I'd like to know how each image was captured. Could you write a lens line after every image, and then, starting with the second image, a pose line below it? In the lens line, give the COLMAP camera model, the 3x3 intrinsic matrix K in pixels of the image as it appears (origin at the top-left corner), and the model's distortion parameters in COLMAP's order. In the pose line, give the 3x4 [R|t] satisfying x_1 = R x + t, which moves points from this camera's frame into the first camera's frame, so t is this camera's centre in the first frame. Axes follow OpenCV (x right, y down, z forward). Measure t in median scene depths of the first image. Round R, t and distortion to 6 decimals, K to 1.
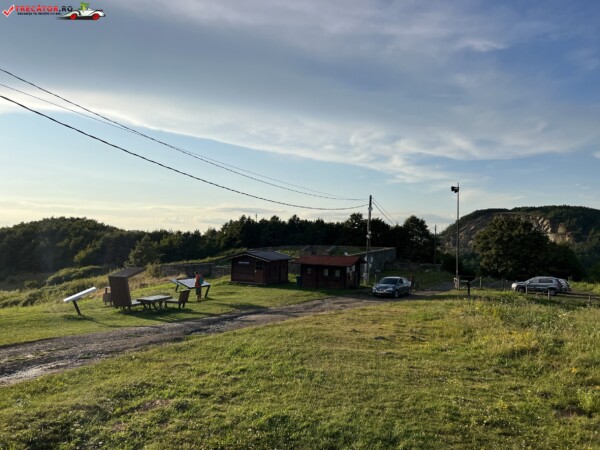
lens RADIAL K [[455.3, 0, 282.4], [0, 455.3, 231.8], [0, 0, 1]] dist [0.030200, -0.038152]
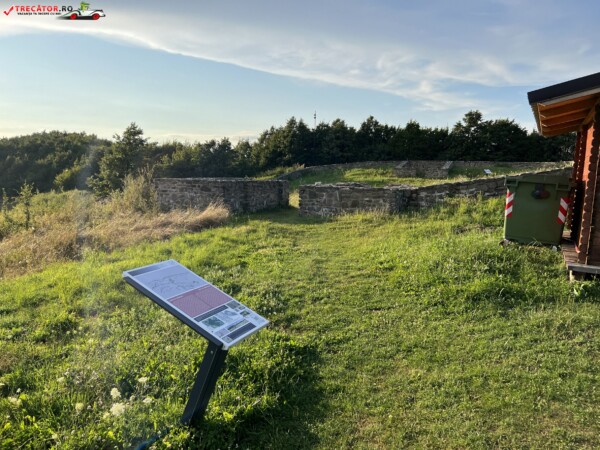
lens RADIAL K [[455.3, 0, 289.7], [0, 455.3, 223.6], [0, 0, 1]] dist [0.030200, -0.038152]
pose [[0.999476, 0.011836, -0.030143, -0.056114], [-0.007640, 0.990724, 0.135674, 0.022269], [0.031469, -0.135372, 0.990295, 0.252080]]
